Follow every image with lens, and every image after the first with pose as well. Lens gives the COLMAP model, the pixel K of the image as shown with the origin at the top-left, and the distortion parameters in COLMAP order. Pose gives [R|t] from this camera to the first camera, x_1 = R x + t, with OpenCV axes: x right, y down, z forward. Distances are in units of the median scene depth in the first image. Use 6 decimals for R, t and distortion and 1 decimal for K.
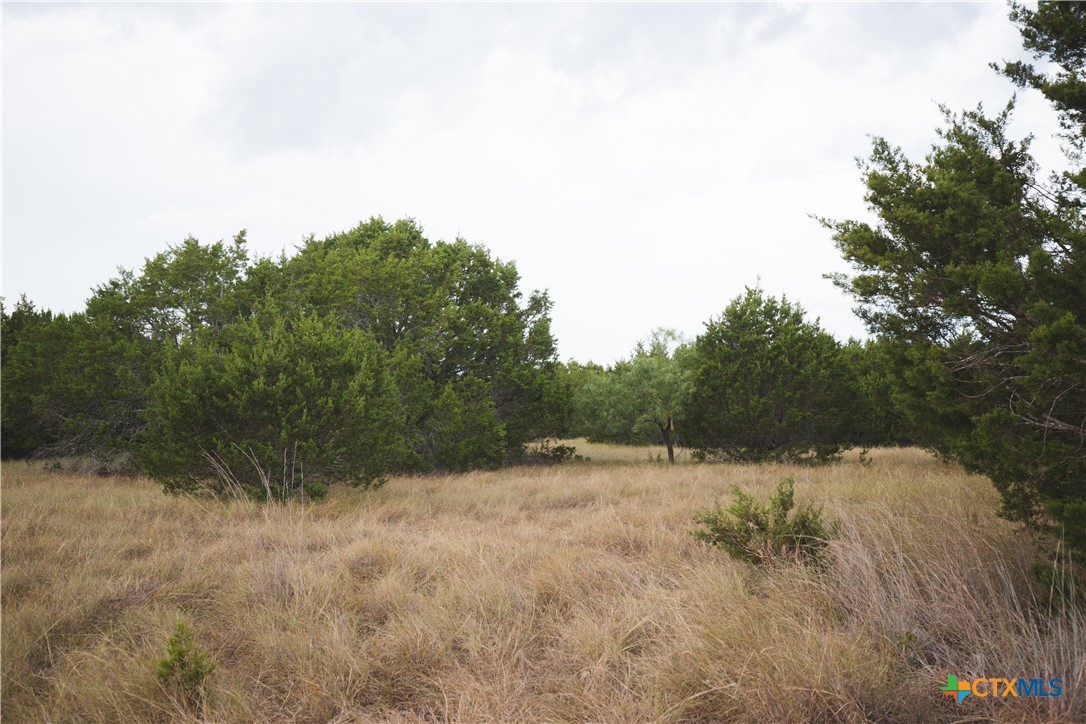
lens RADIAL K [[1024.9, 0, 543.8], [0, 1024.9, 360.3], [0, 0, 1]] dist [0.059536, 0.000000]
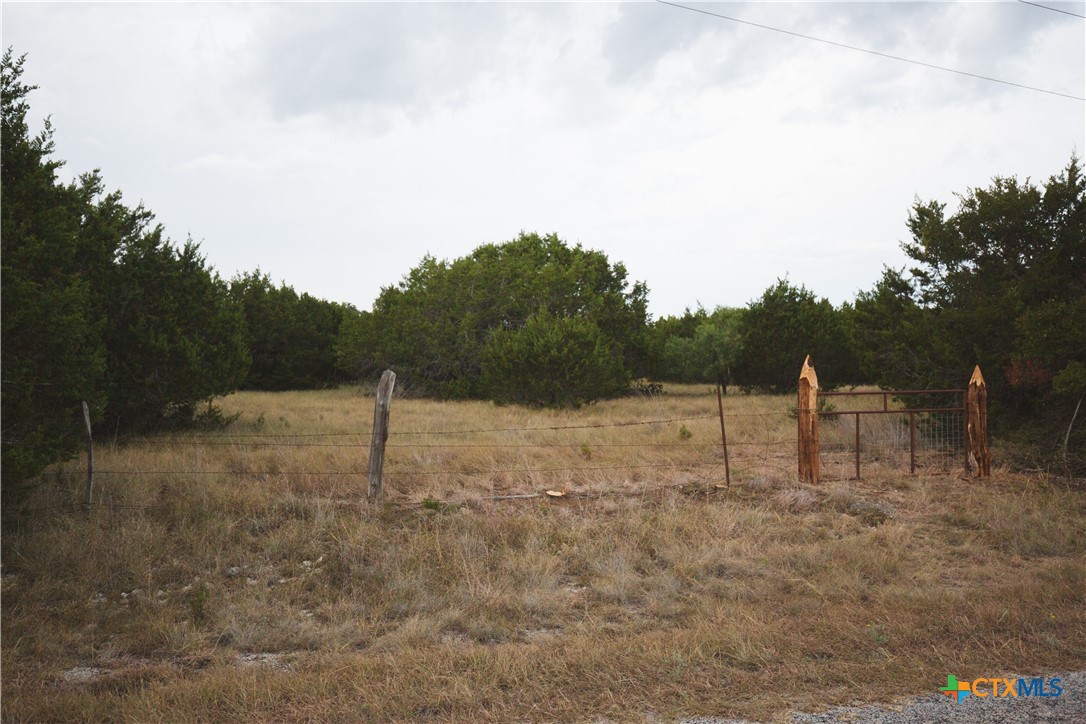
lens RADIAL K [[972.3, 0, 534.2], [0, 972.3, 372.6], [0, 0, 1]] dist [0.019572, 0.001517]
pose [[0.999853, 0.002760, -0.016902, -0.136837], [-0.001569, 0.997538, 0.070104, -0.034510], [0.017054, -0.070067, 0.997396, -0.445518]]
